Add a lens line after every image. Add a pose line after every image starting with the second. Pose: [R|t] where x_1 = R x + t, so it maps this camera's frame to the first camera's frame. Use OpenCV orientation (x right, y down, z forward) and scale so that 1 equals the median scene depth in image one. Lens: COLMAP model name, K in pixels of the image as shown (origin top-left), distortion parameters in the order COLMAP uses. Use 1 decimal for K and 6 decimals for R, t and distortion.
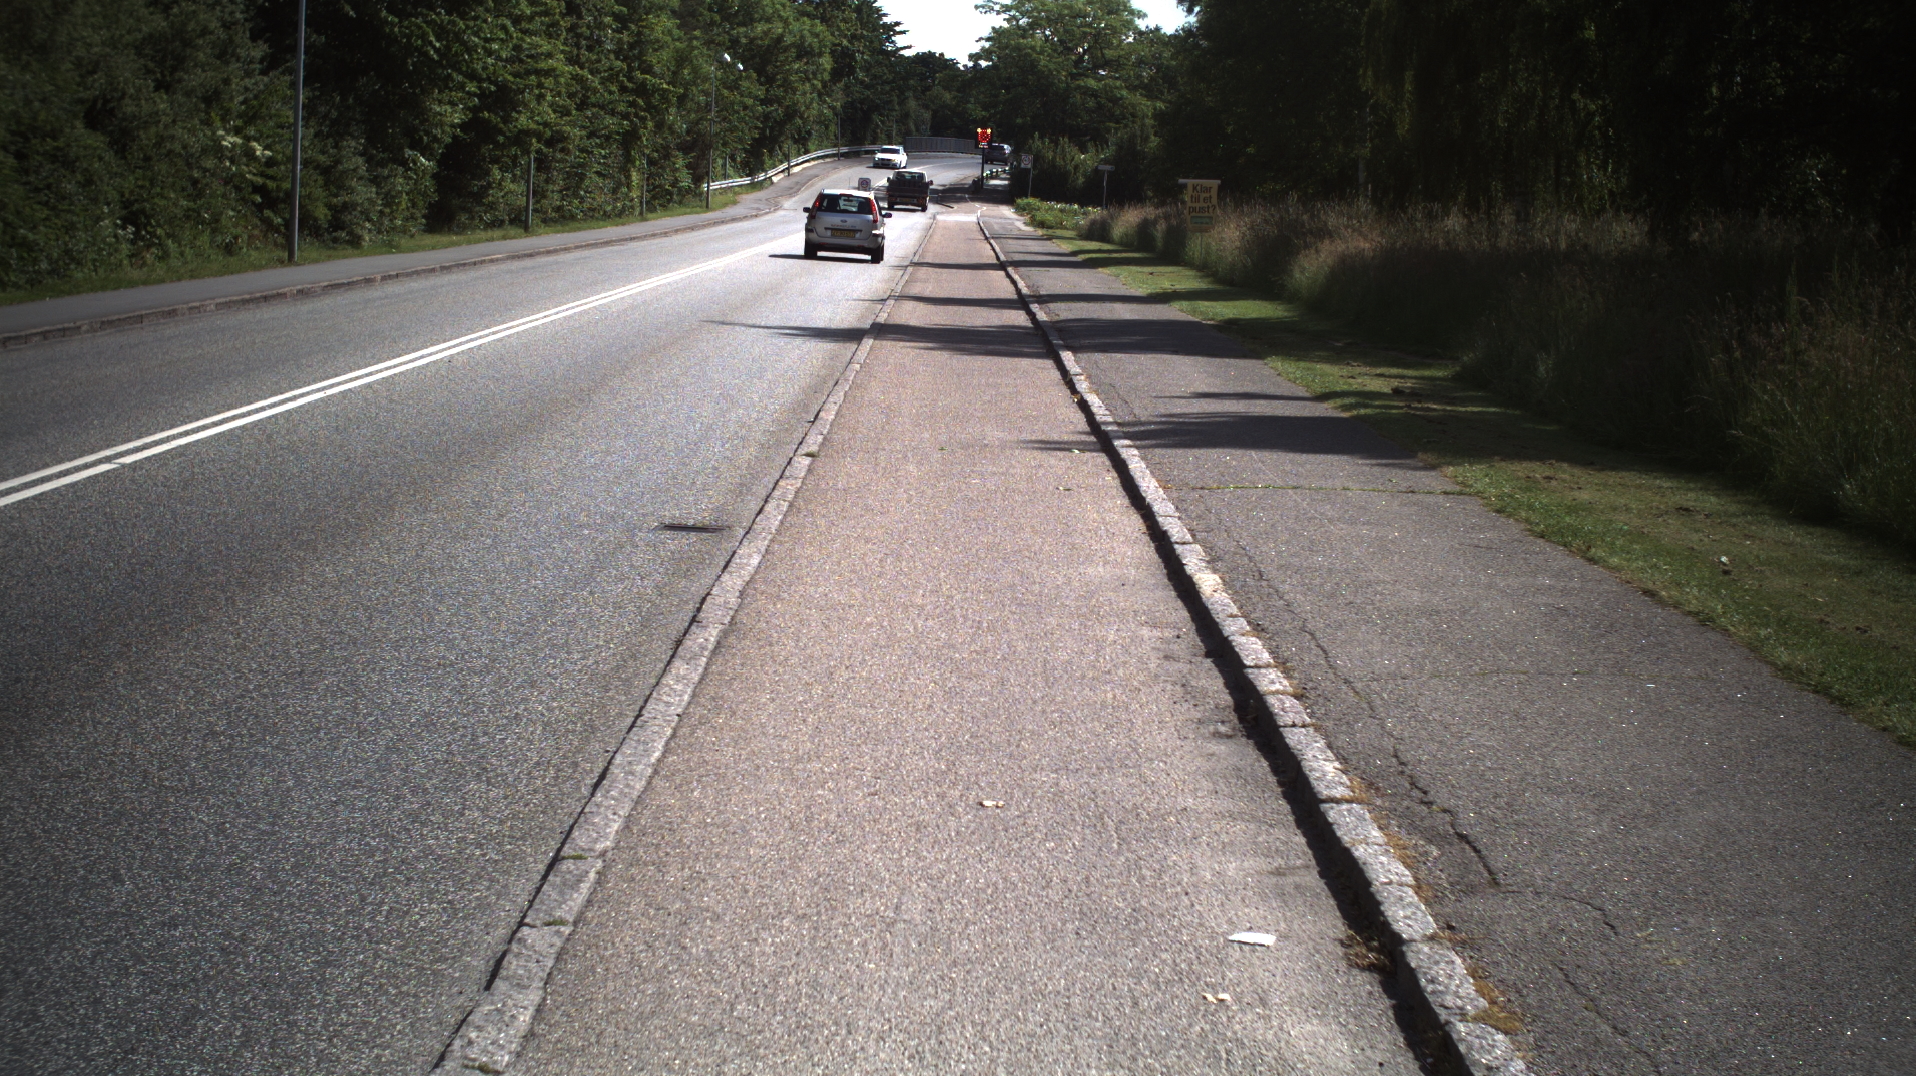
lens RADIAL K [[3449.2, 0, 965.6], [0, 3449.2, 524.0], [0, 0, 1]] dist [-0.256873, 0.000000]
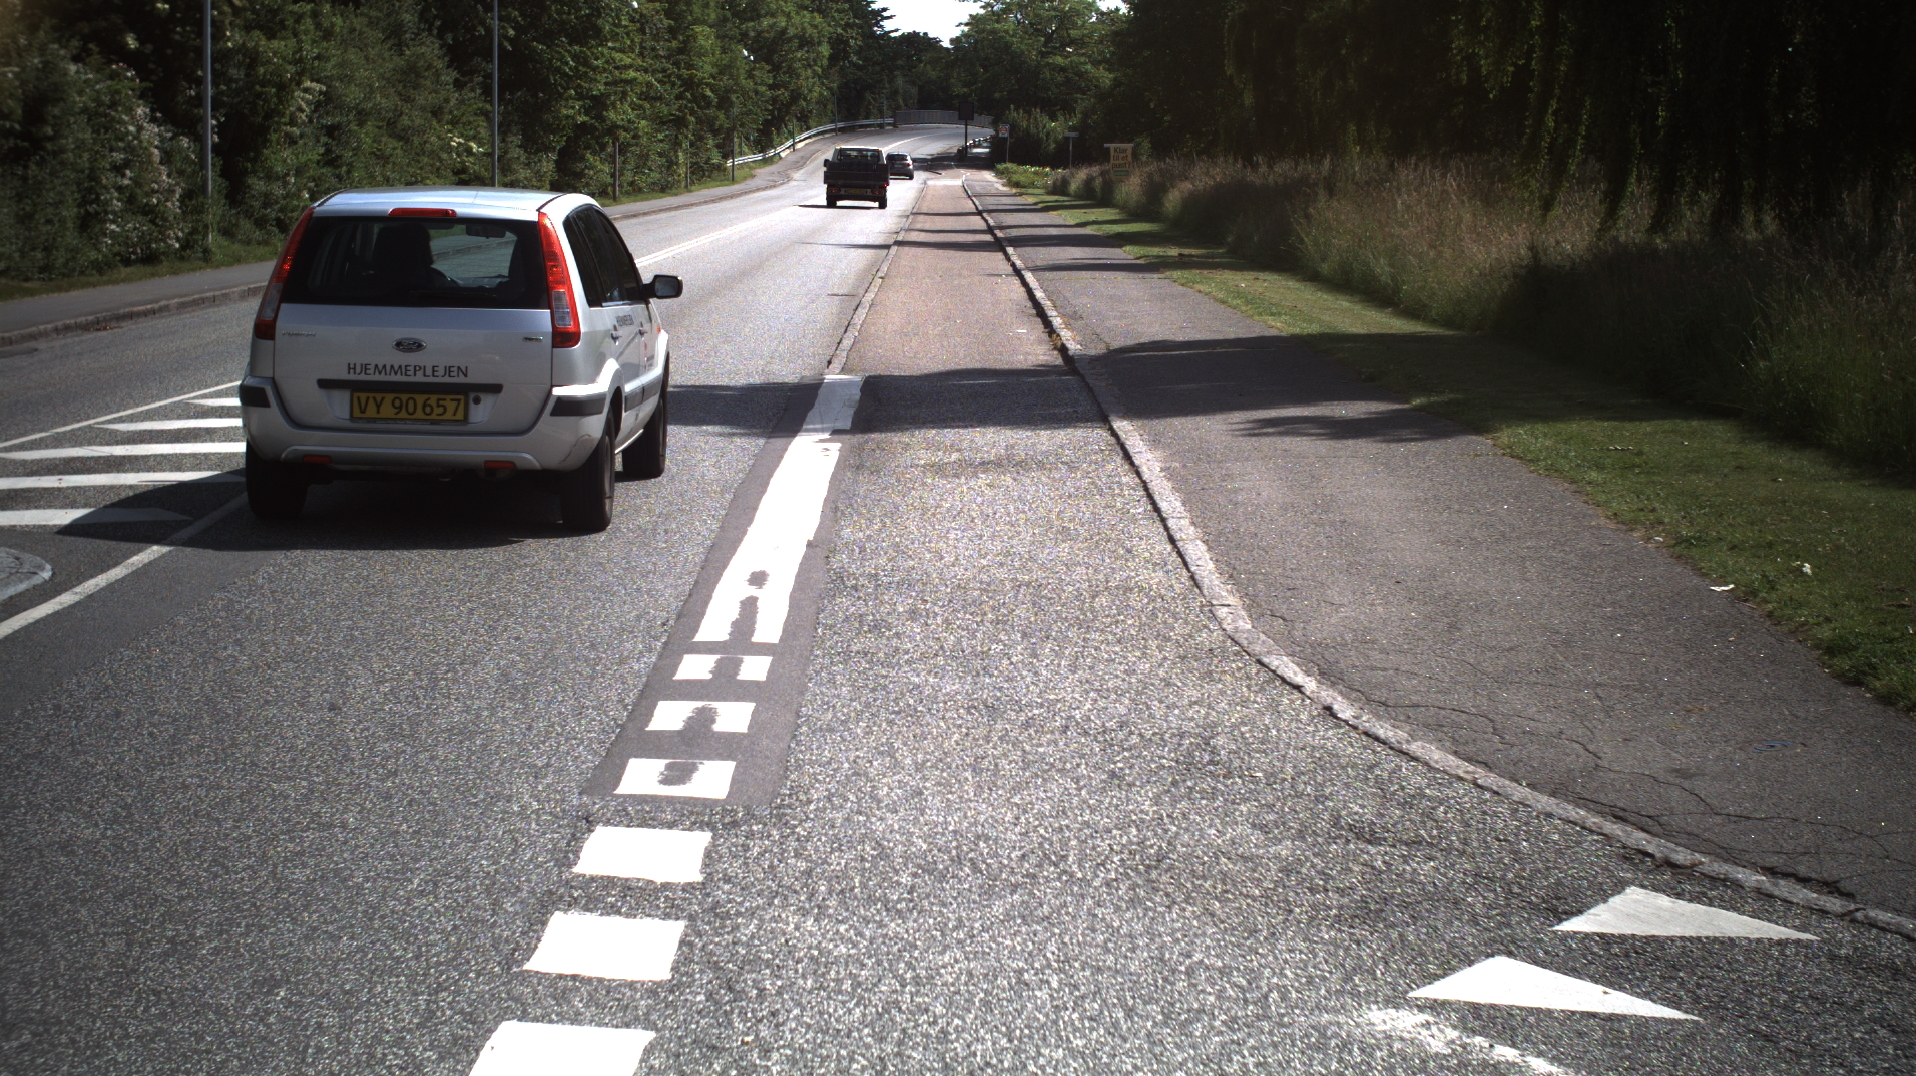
lens RADIAL K [[3449.2, 0, 954.0], [0, 3449.2, 543.9], [0, 0, 1]] dist [-0.256873, 0.000000]
pose [[0.999394, -0.034636, -0.003557, 0.001286], [0.034684, 0.999291, 0.014624, 0.045307], [0.003048, -0.014738, 0.999887, -0.457411]]
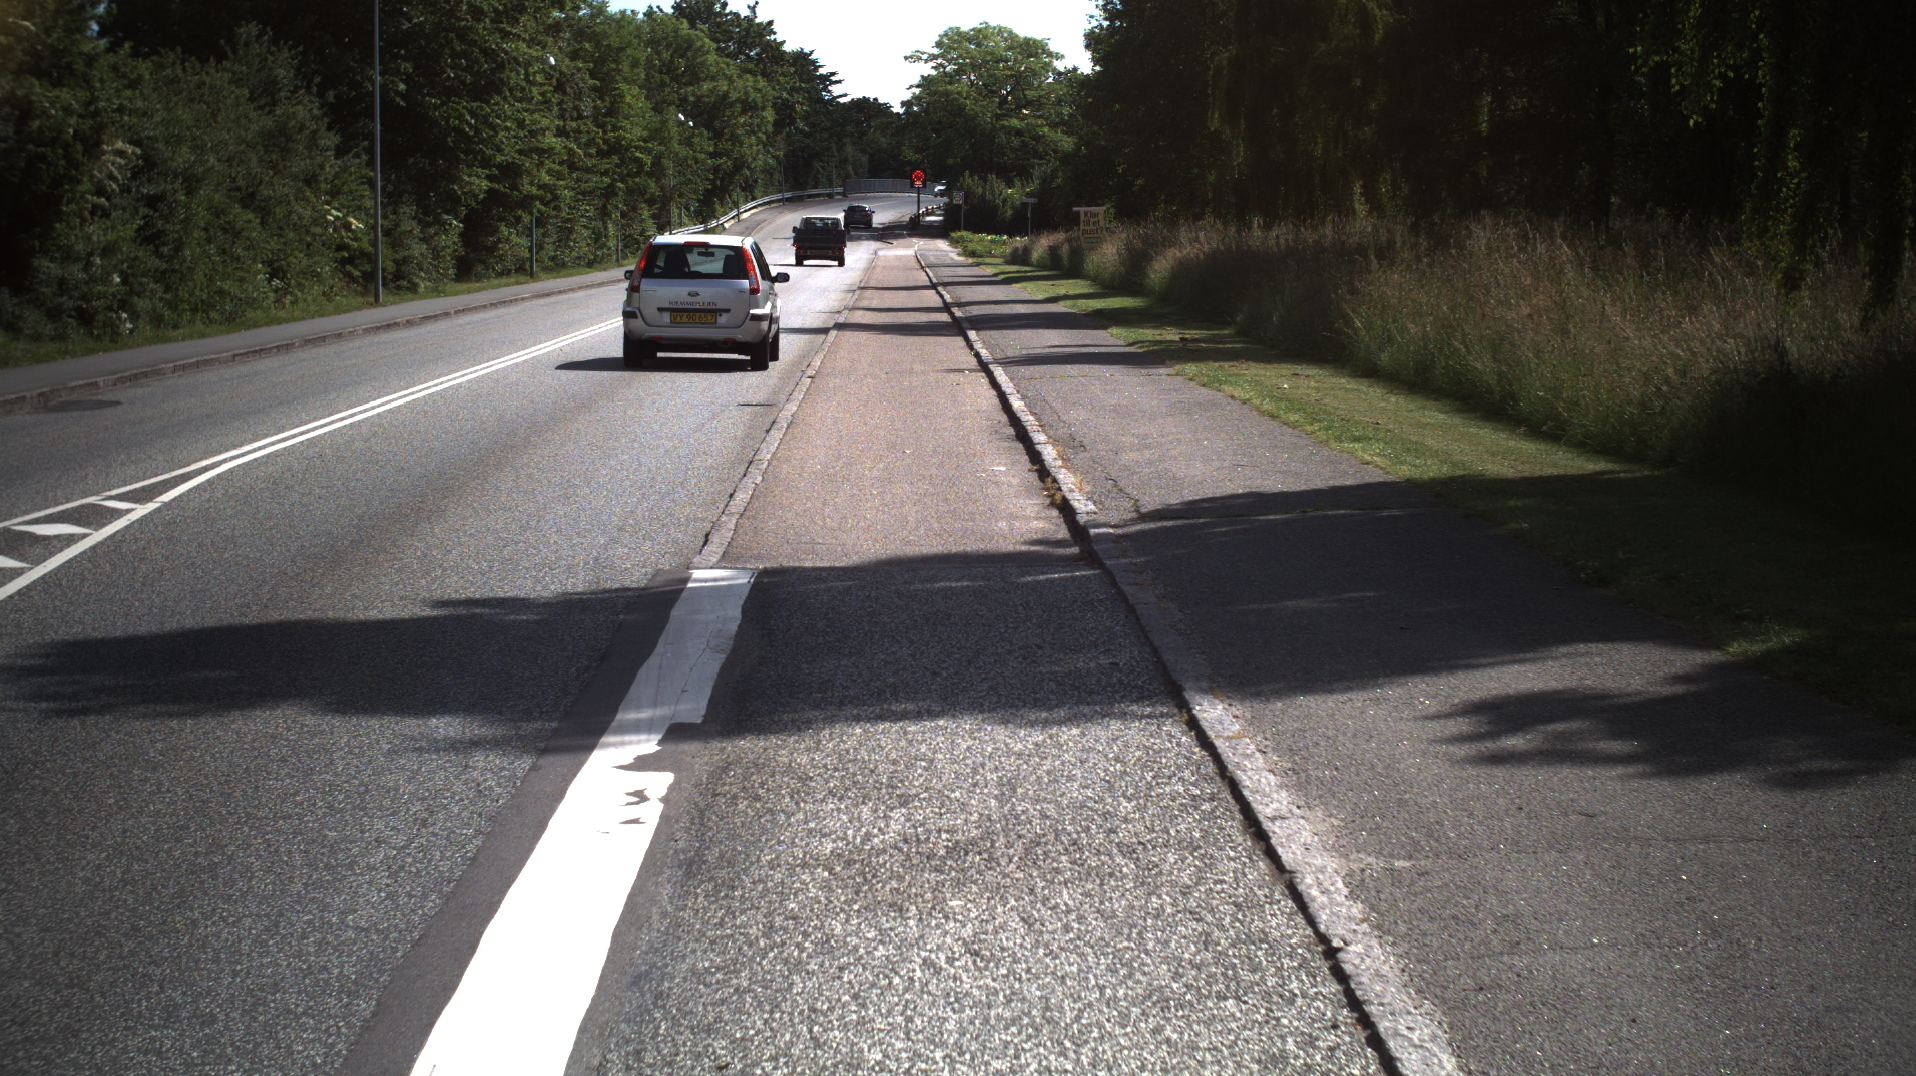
lens RADIAL K [[3449.2, 0, 952.6], [0, 3449.2, 538.8], [0, 0, 1]] dist [-0.256873, 0.000000]
pose [[0.998823, -0.047618, 0.009253, 0.002329], [0.047678, 0.998843, -0.006359, 0.028381], [-0.008939, 0.006793, 0.999937, -0.274751]]
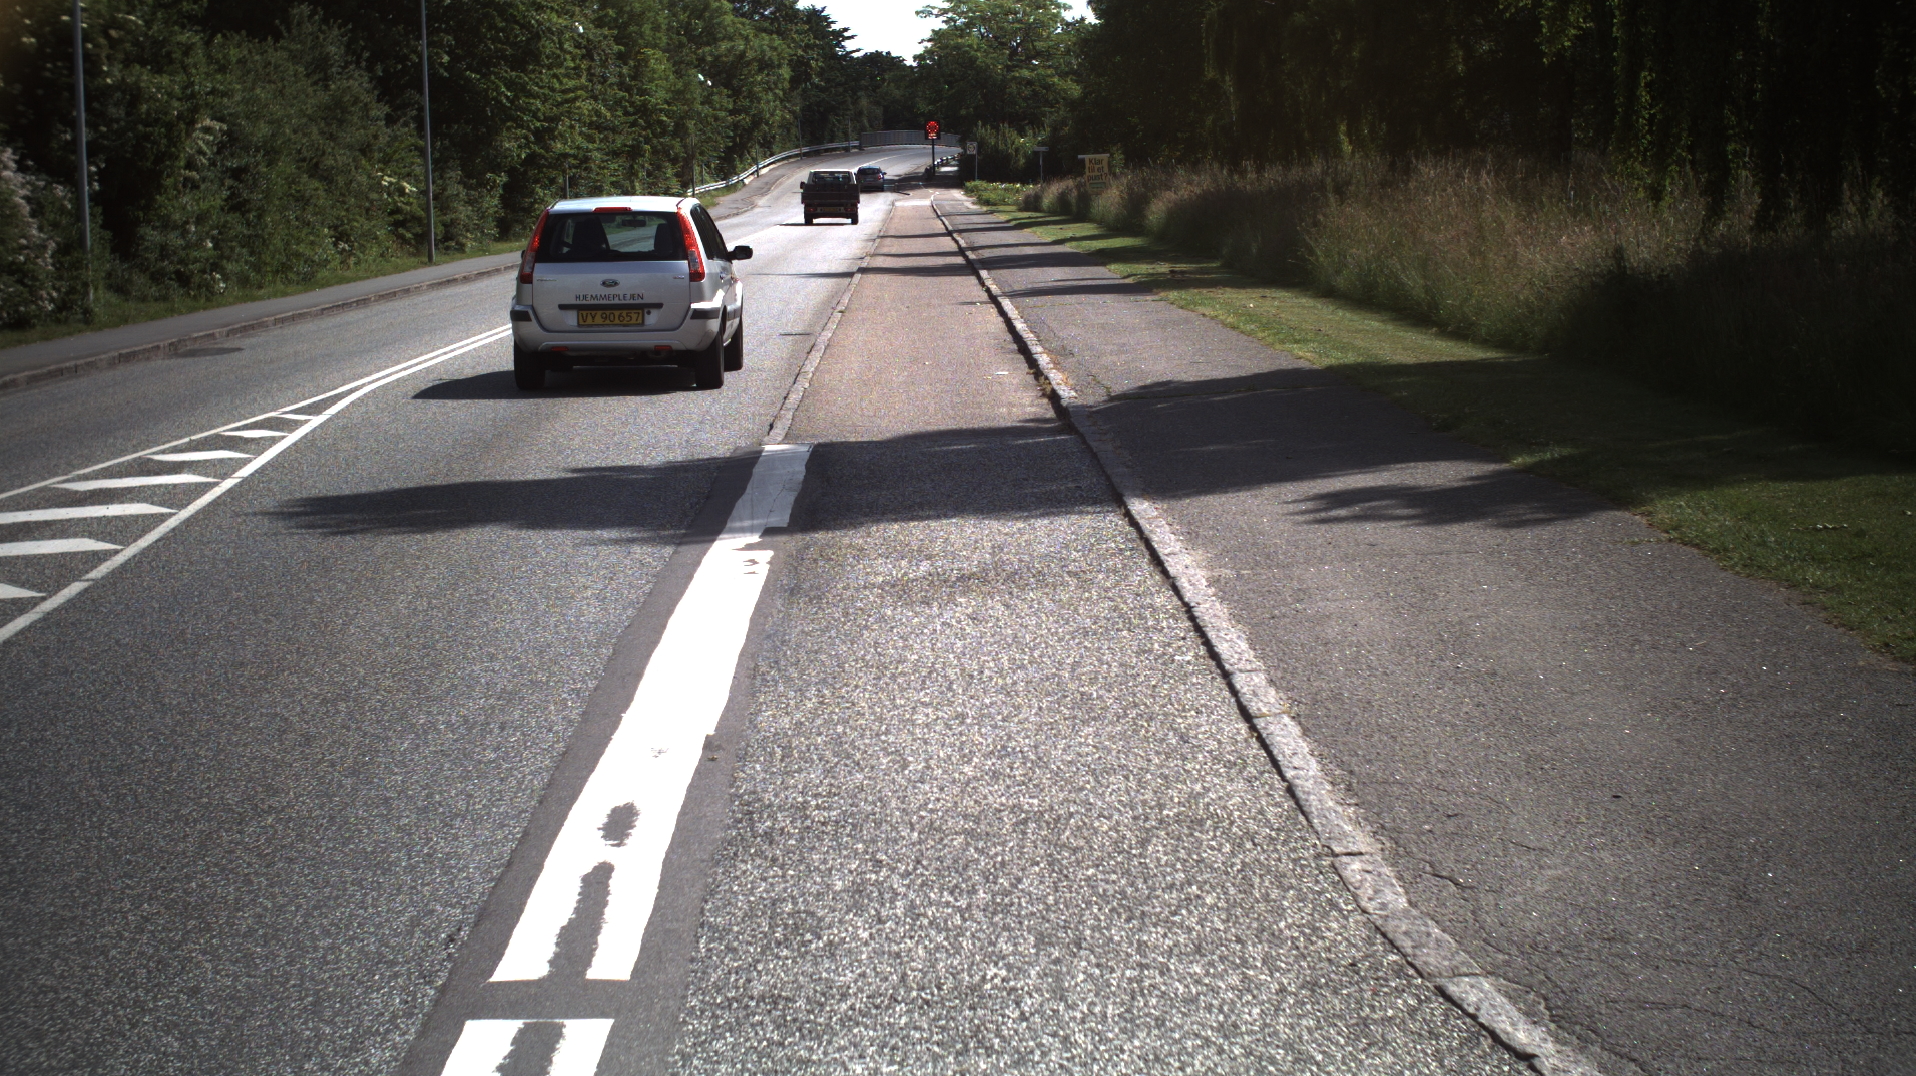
lens RADIAL K [[3449.2, 0, 968.6], [0, 3449.2, 541.0], [0, 0, 1]] dist [-0.256873, 0.000000]
pose [[0.997183, -0.074794, 0.005688, 0.002489], [0.074743, 0.997166, 0.008615, 0.037391], [-0.006317, -0.008165, 0.999947, -0.365880]]
